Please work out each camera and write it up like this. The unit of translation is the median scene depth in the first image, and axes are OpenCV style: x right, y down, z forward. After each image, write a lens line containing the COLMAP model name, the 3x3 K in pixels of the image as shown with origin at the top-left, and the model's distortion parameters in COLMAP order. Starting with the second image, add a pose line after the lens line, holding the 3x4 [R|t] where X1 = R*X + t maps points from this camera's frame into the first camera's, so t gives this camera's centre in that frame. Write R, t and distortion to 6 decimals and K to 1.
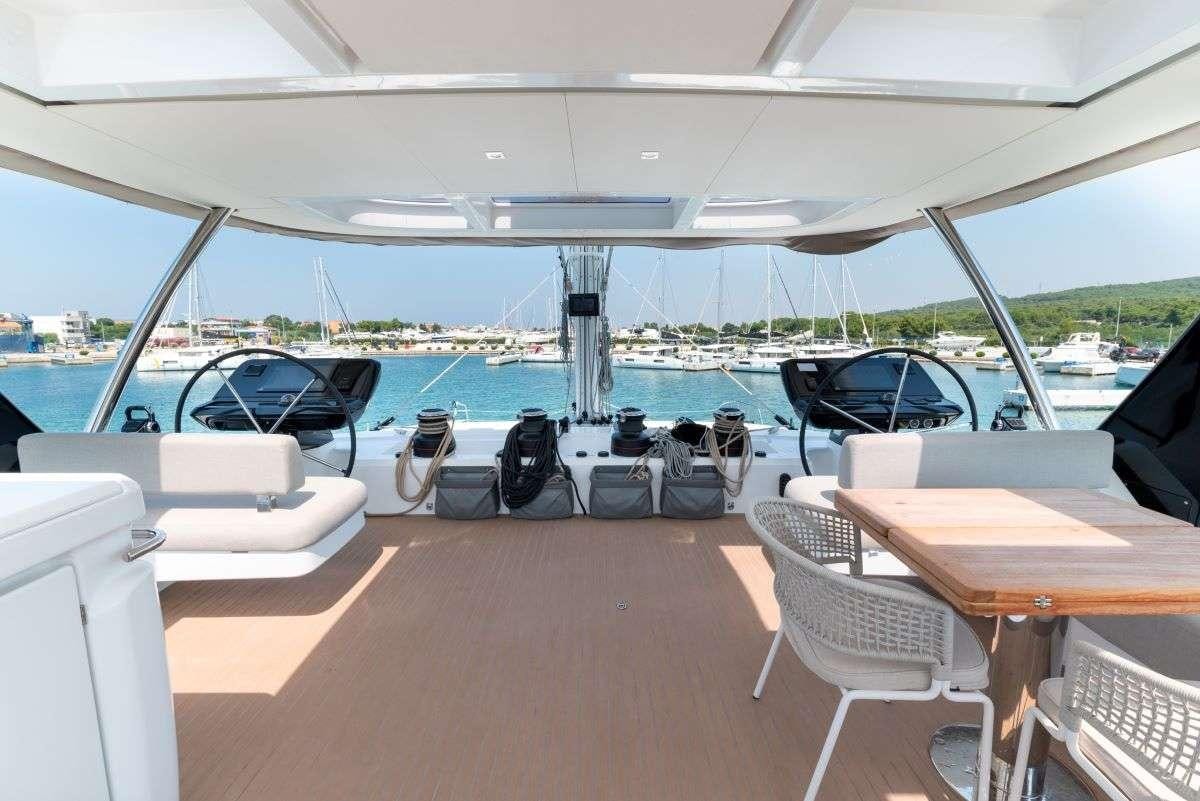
lens RADIAL K [[990.9, 0, 601.2], [0, 990.9, 398.3], [0, 0, 1]] dist [-0.010175, -0.011588]
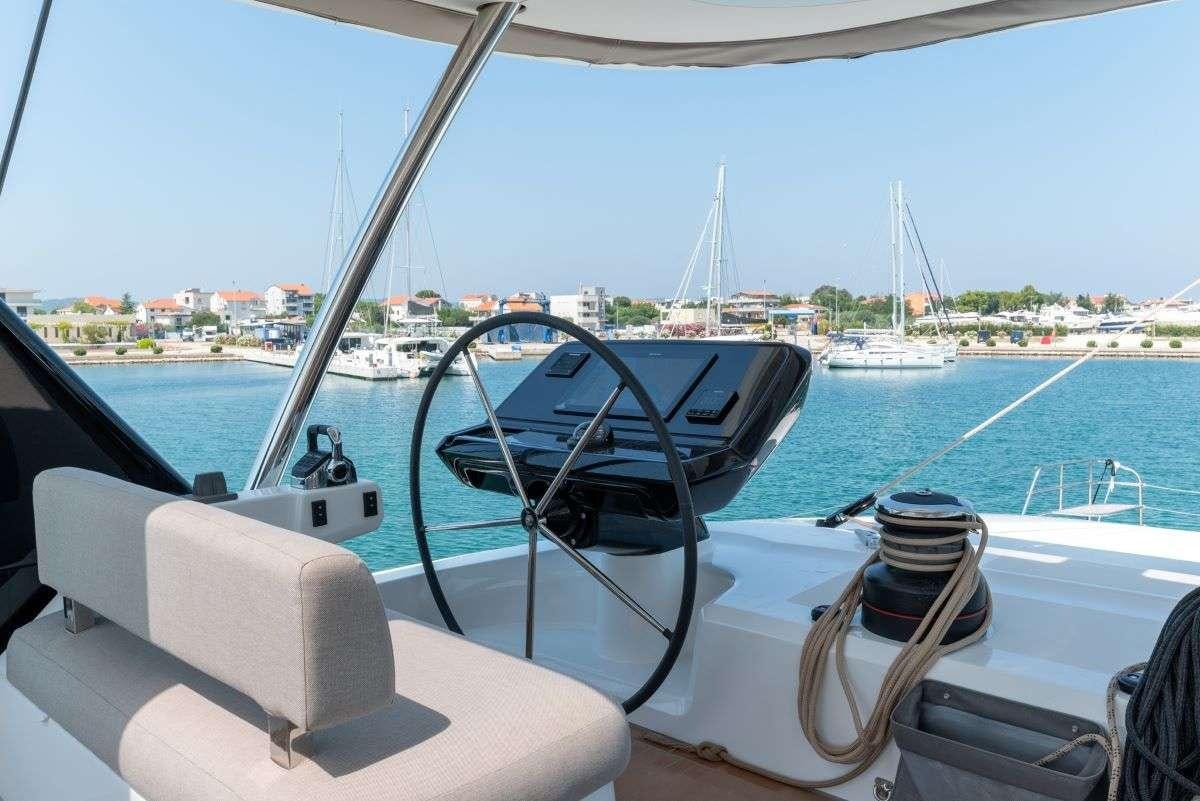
lens RADIAL K [[990.9, 0, 601.2], [0, 990.9, 398.9], [0, 0, 1]] dist [-0.010175, -0.011588]
pose [[0.732673, 0.052188, -0.678577, -0.017600], [-0.062782, 0.997987, 0.008967, -0.012272], [0.677679, 0.036032, 0.734475, 0.472280]]
